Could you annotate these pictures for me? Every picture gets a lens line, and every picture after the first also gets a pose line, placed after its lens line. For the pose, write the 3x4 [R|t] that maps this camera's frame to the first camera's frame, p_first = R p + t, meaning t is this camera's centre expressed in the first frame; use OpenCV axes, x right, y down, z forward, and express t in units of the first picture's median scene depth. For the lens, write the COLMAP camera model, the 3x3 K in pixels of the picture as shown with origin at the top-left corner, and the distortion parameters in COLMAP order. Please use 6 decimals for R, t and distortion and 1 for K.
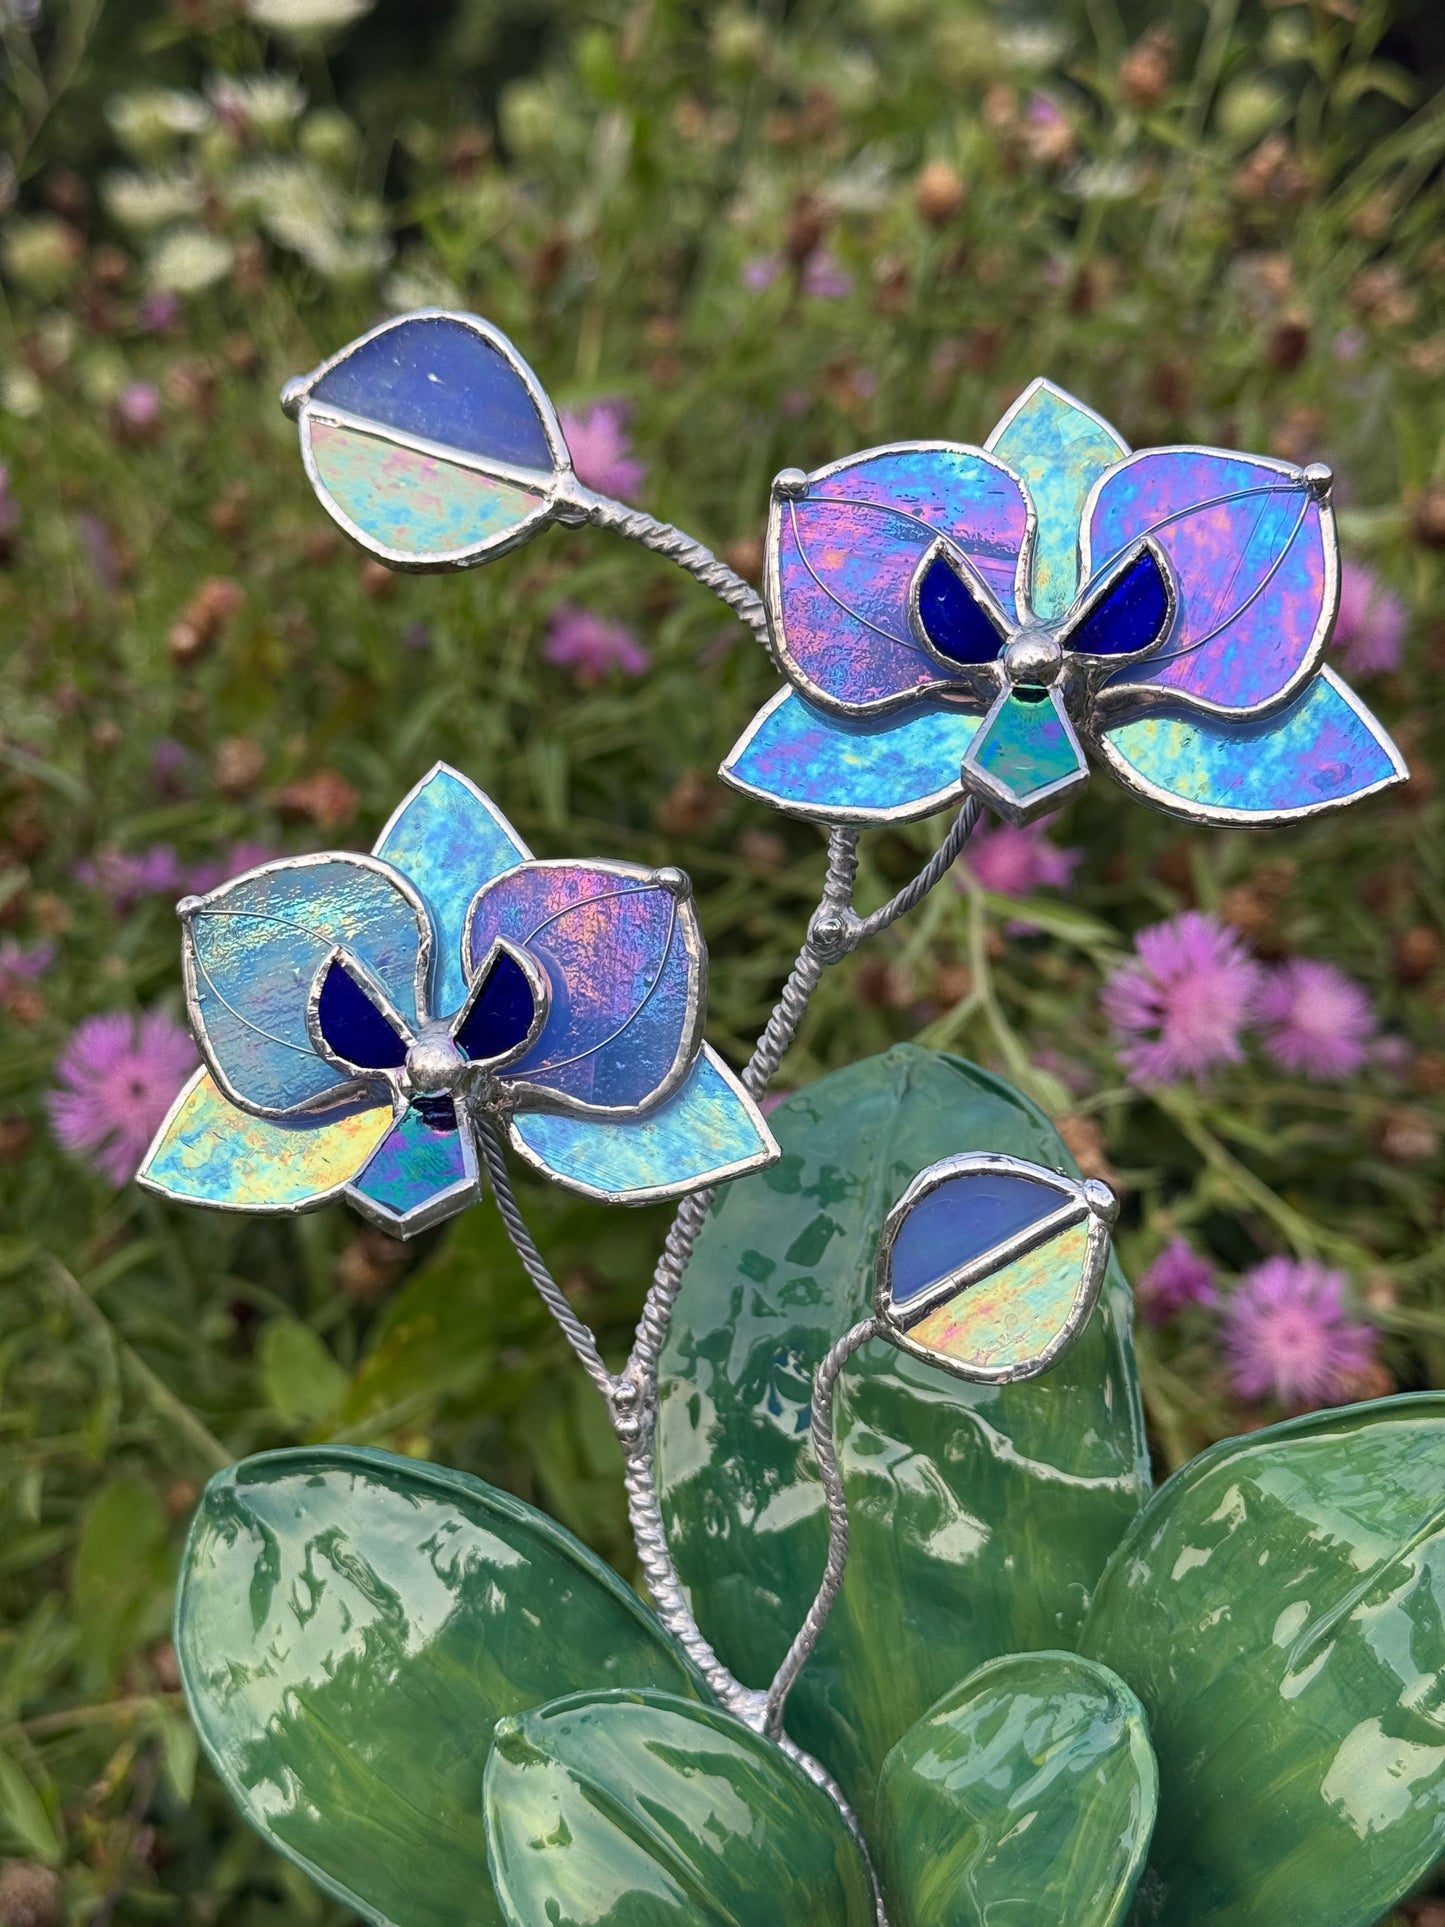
lens RADIAL K [[2774.1, 0, 737.8], [0, 2774.1, 964.7], [0, 0, 1]] dist [0.044225, 0.000000]
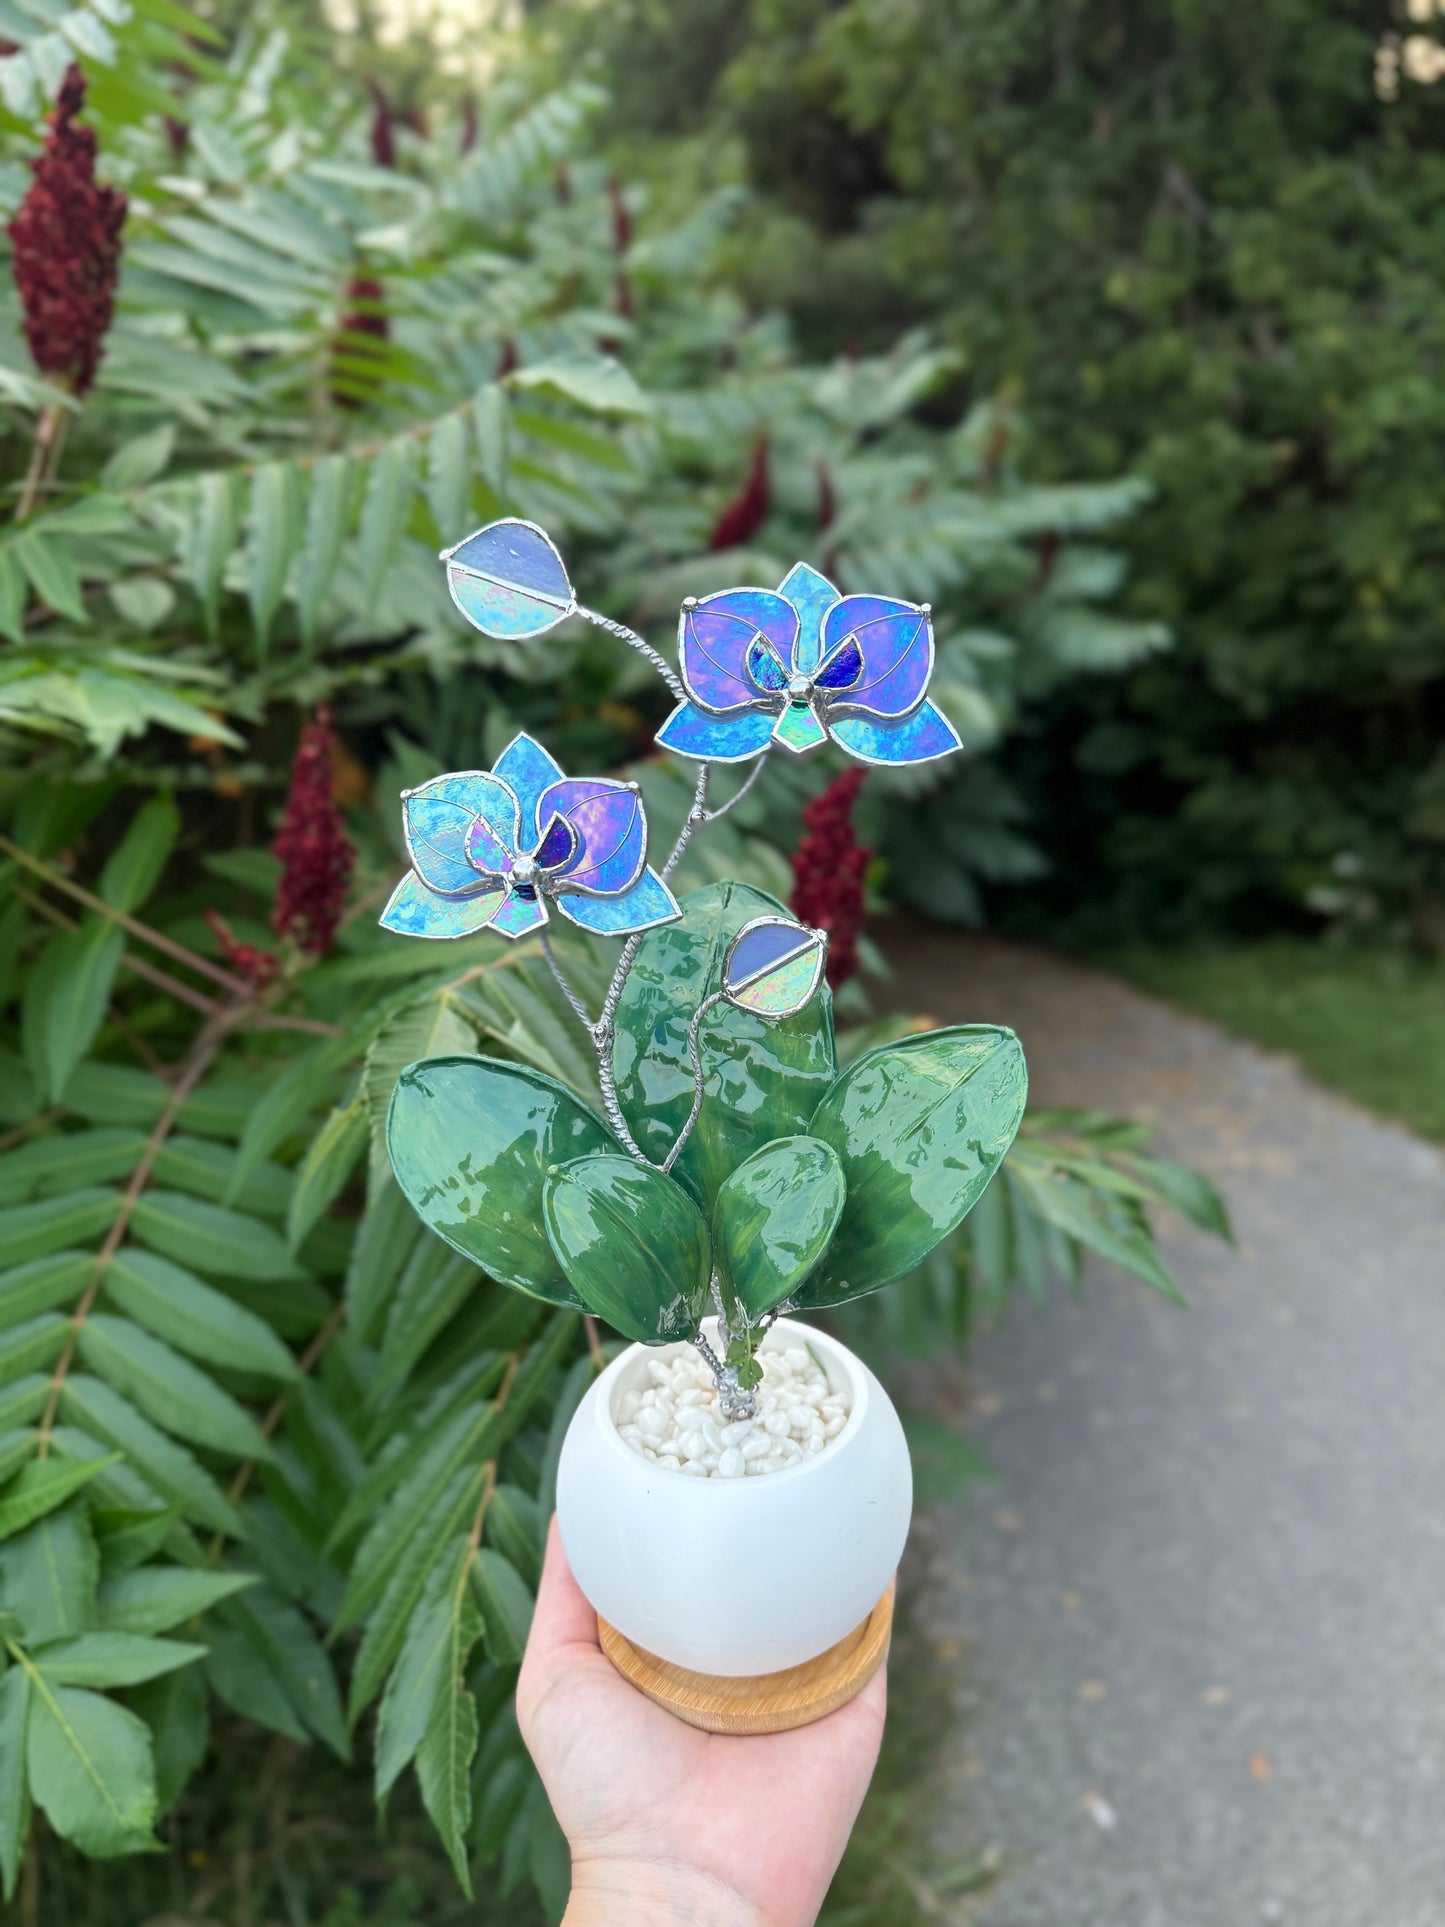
lens RADIAL K [[1387.5, 0, 729.8], [0, 1387.5, 984.5], [0, 0, 1]] dist [0.080464, 0.004494]
pose [[0.991508, 0.005058, 0.129945, -0.088964], [-0.012200, 0.998454, 0.054225, 0.063044], [-0.129470, -0.055350, 0.990037, -0.103459]]
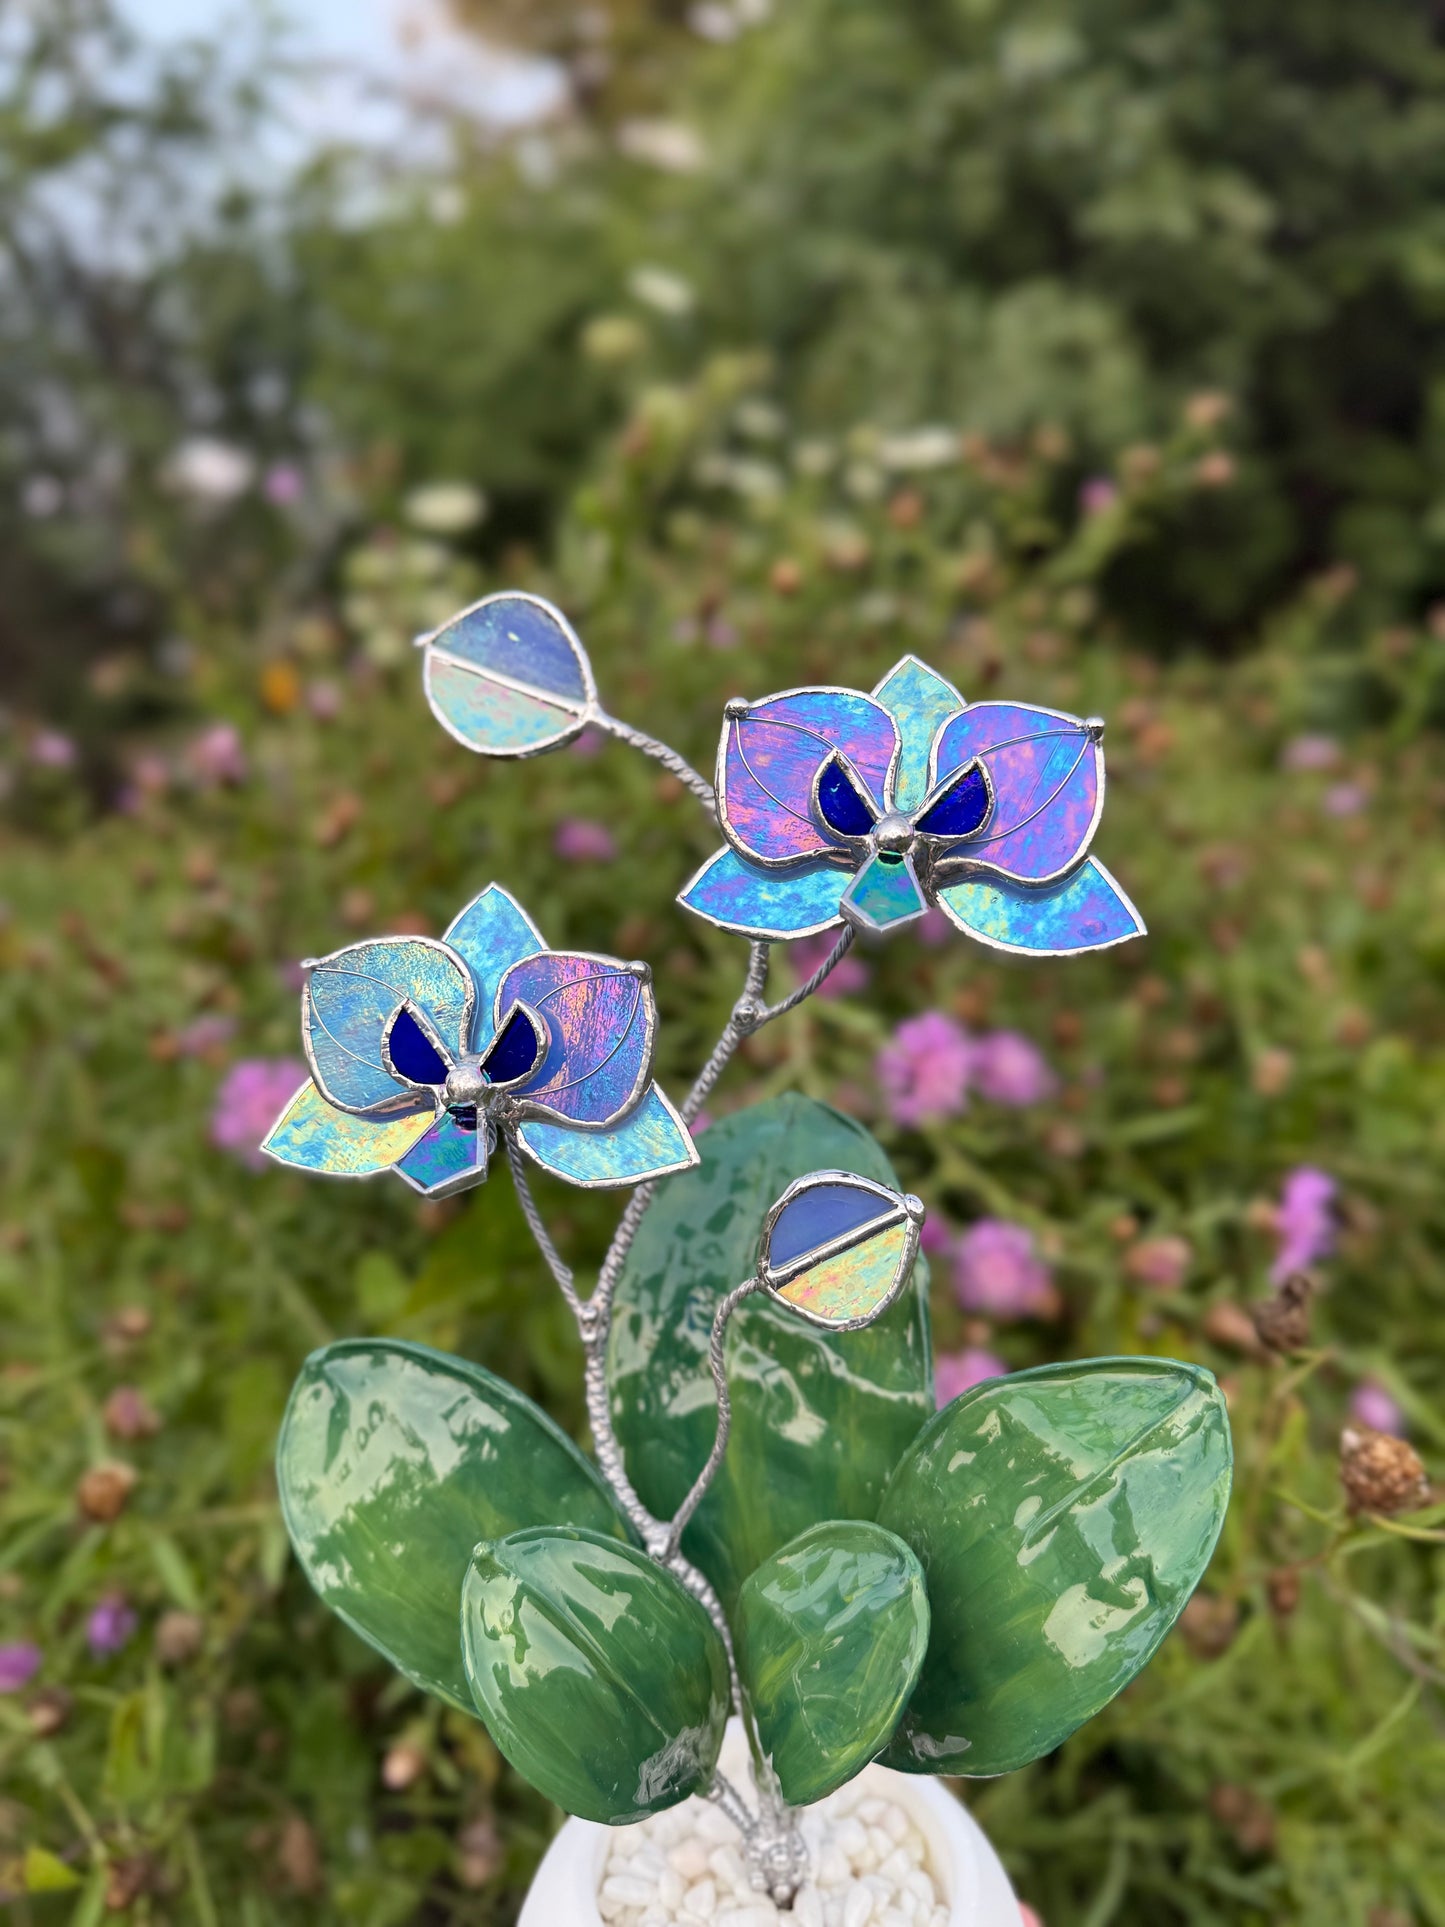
lens RADIAL K [[1393.9, 0, 746.4], [0, 1393.9, 971.8], [0, 0, 1]] dist [0.043851, -0.028011]
pose [[0.997428, 0.070492, 0.012961, 0.023106], [-0.069615, 0.995839, -0.058812, 0.009821], [-0.017053, 0.057759, 0.998185, 0.258772]]
